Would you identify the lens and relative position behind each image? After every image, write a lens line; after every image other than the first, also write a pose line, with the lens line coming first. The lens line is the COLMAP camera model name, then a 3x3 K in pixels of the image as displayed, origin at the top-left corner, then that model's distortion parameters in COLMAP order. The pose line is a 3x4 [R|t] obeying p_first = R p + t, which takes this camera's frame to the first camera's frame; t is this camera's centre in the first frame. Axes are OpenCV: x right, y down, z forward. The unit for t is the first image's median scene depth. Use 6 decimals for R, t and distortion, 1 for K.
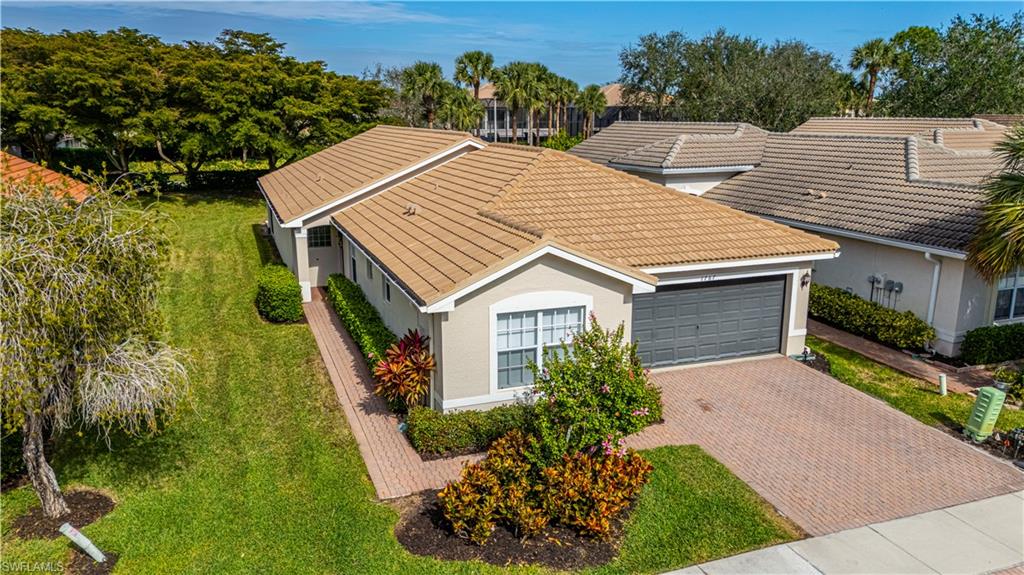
lens RADIAL K [[757.1, 0, 512.4], [0, 757.1, 288.2], [0, 0, 1]] dist [0.053125, 0.000979]
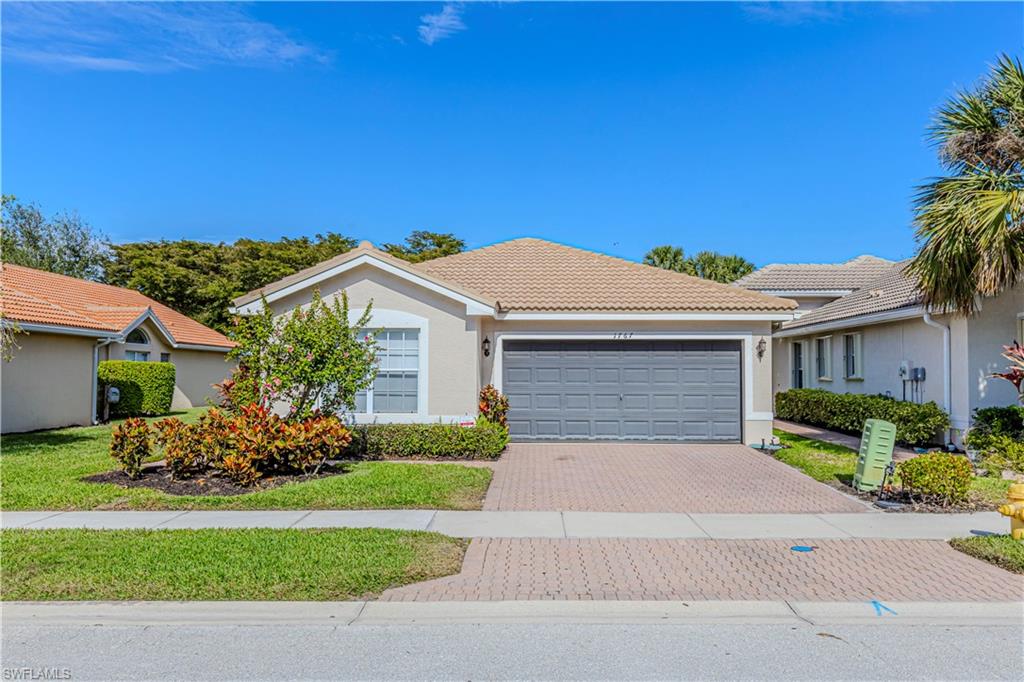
lens RADIAL K [[834.9, 0, 512.3], [0, 834.9, 342.7], [0, 0, 1]] dist [0.006762, 0.002354]
pose [[0.927233, -0.012186, -0.374286, 0.469726], [-0.087664, 0.964637, -0.248578, 0.228536], [0.364079, 0.263301, 0.893375, 0.101745]]
